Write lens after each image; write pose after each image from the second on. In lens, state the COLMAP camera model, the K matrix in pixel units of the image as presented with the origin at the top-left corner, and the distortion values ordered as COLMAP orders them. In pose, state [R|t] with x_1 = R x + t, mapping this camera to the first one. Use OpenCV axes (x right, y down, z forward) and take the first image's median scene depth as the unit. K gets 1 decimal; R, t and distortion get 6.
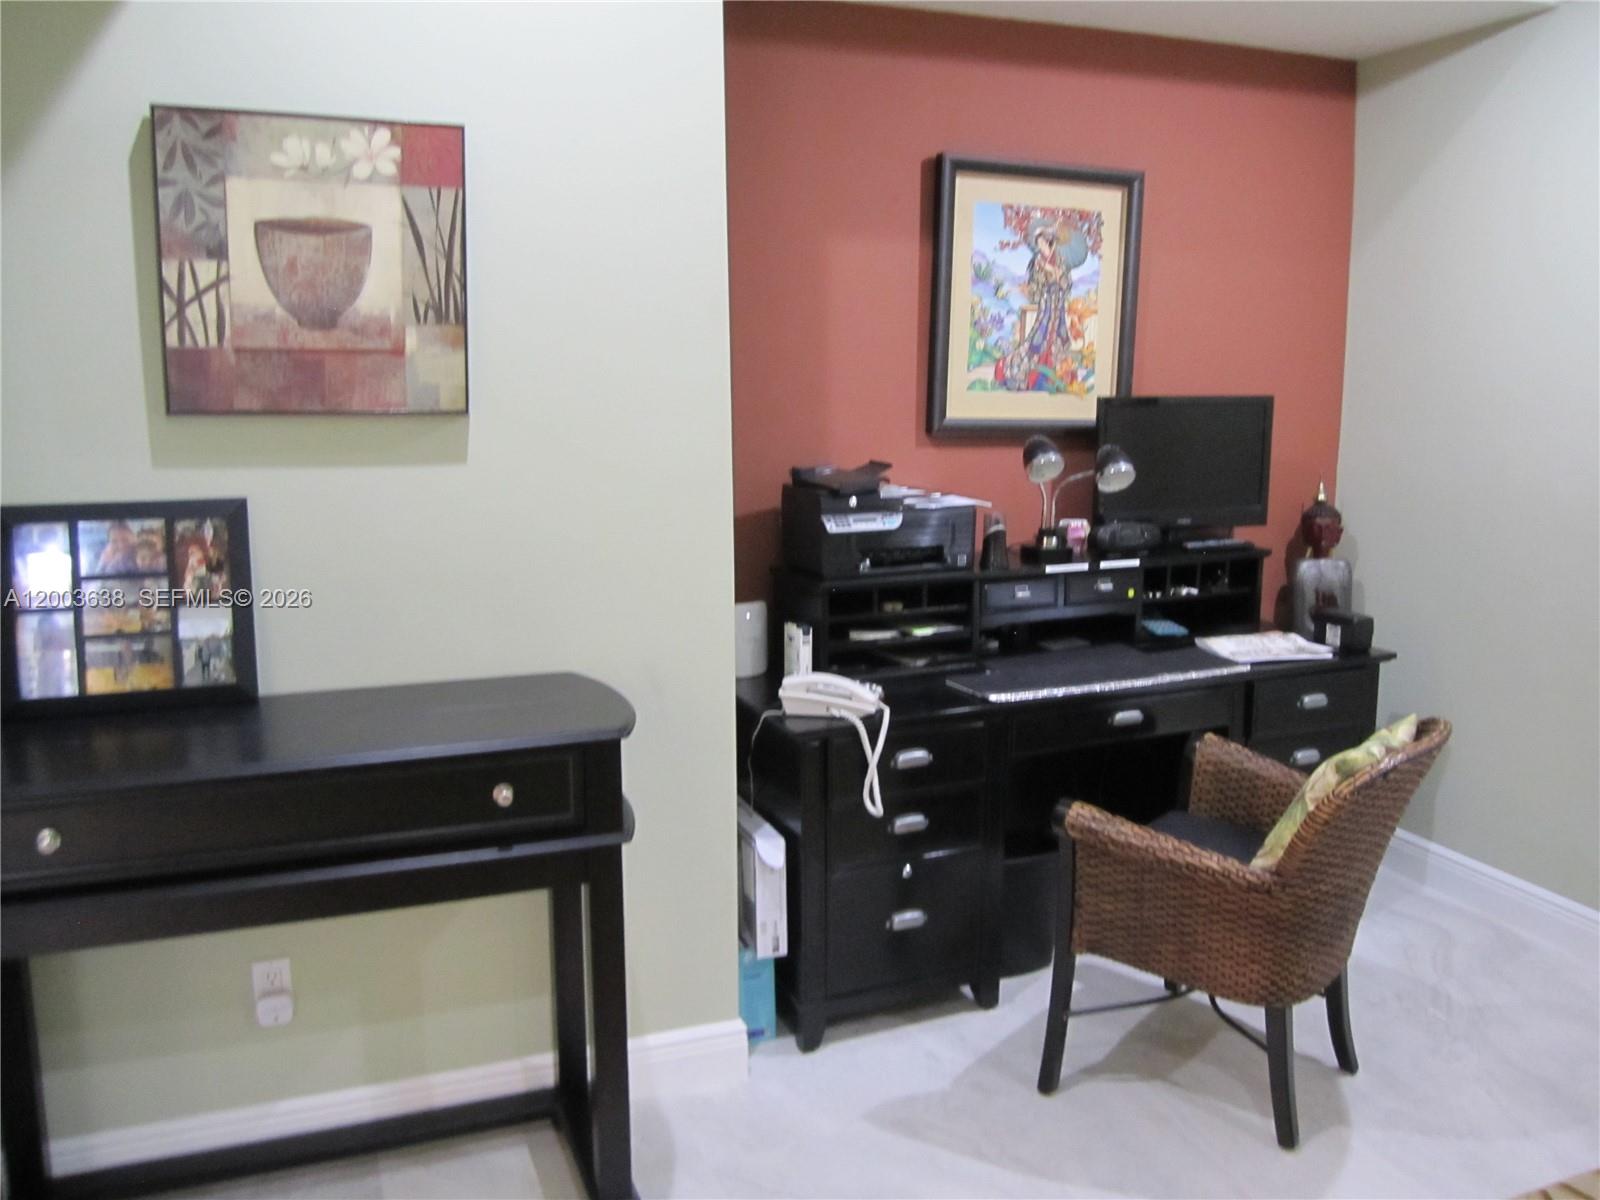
lens RADIAL K [[1305.8, 0, 803.2], [0, 1305.8, 581.0], [0, 0, 1]] dist [-0.058443, 0.007509]
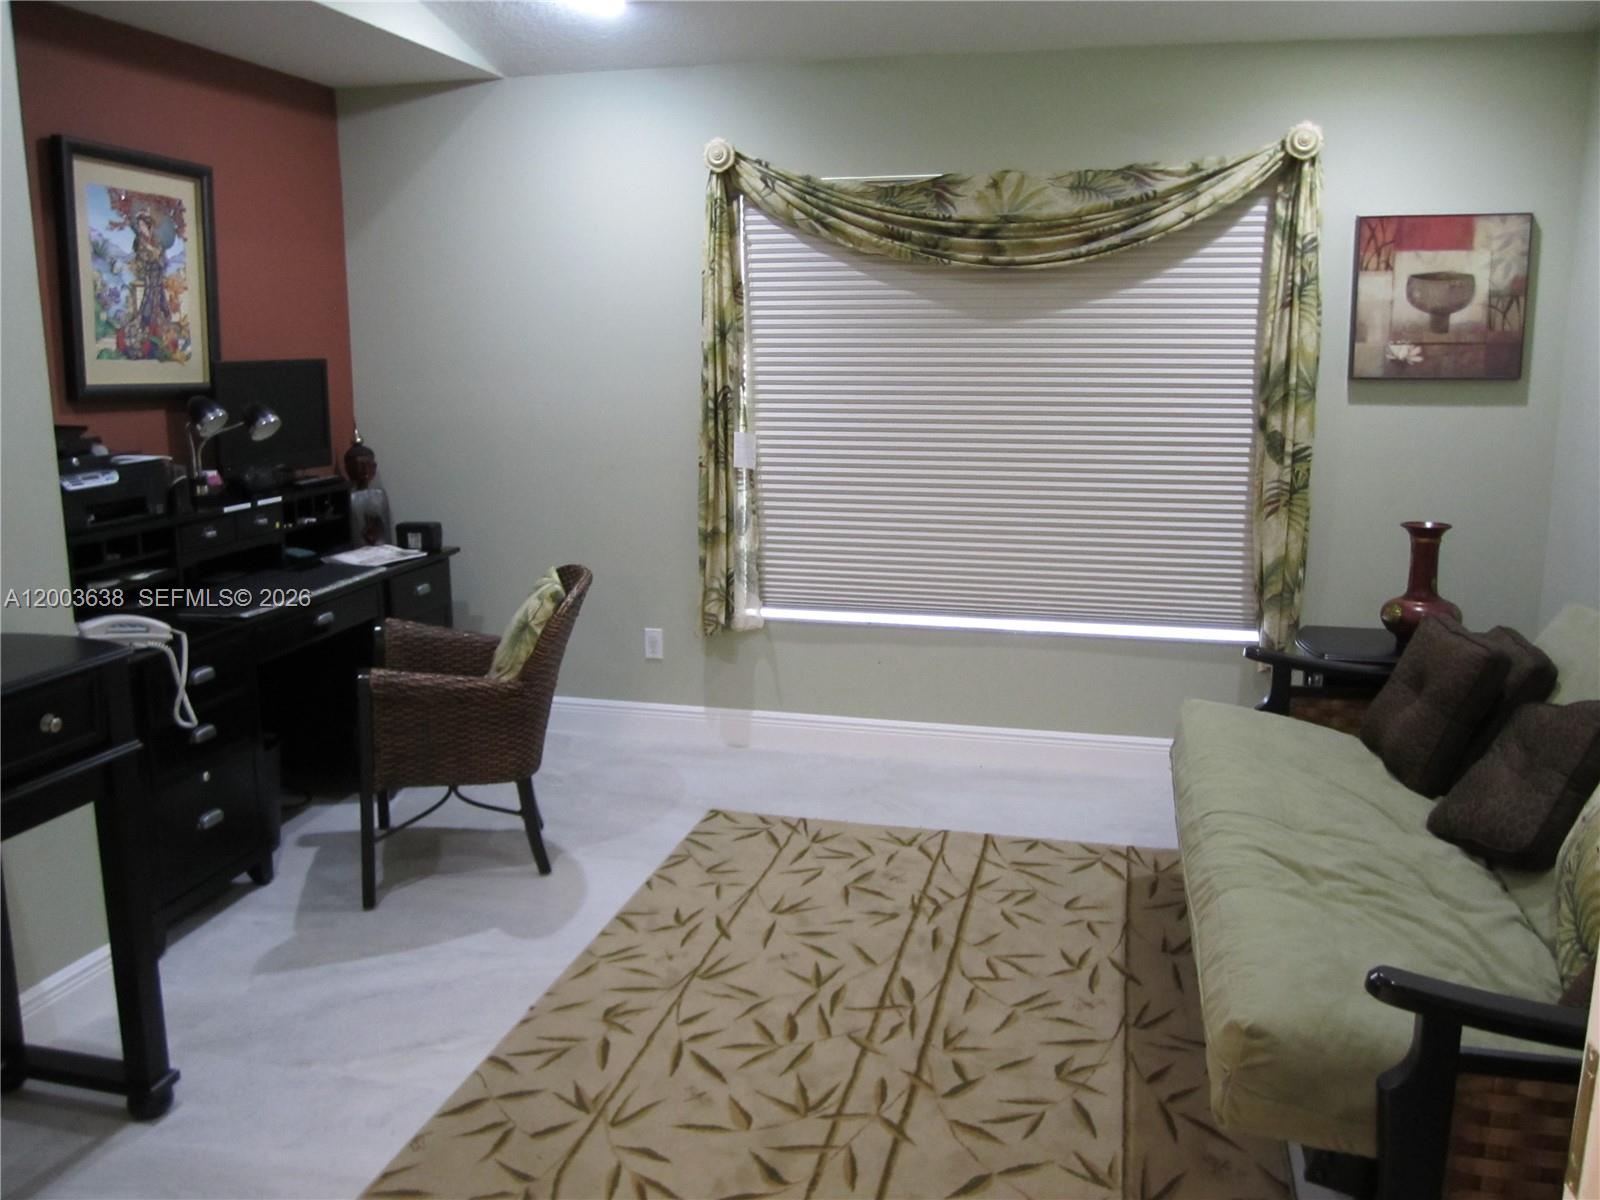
lens RADIAL K [[1312.2, 0, 809.8], [0, 1312.2, 589.9], [0, 0, 1]] dist [-0.069078, 0.032848]
pose [[0.572346, -0.152501, 0.805706, -0.423680], [0.135297, 0.986651, 0.090639, 0.025142], [-0.808773, 0.057132, 0.585339, -0.087257]]
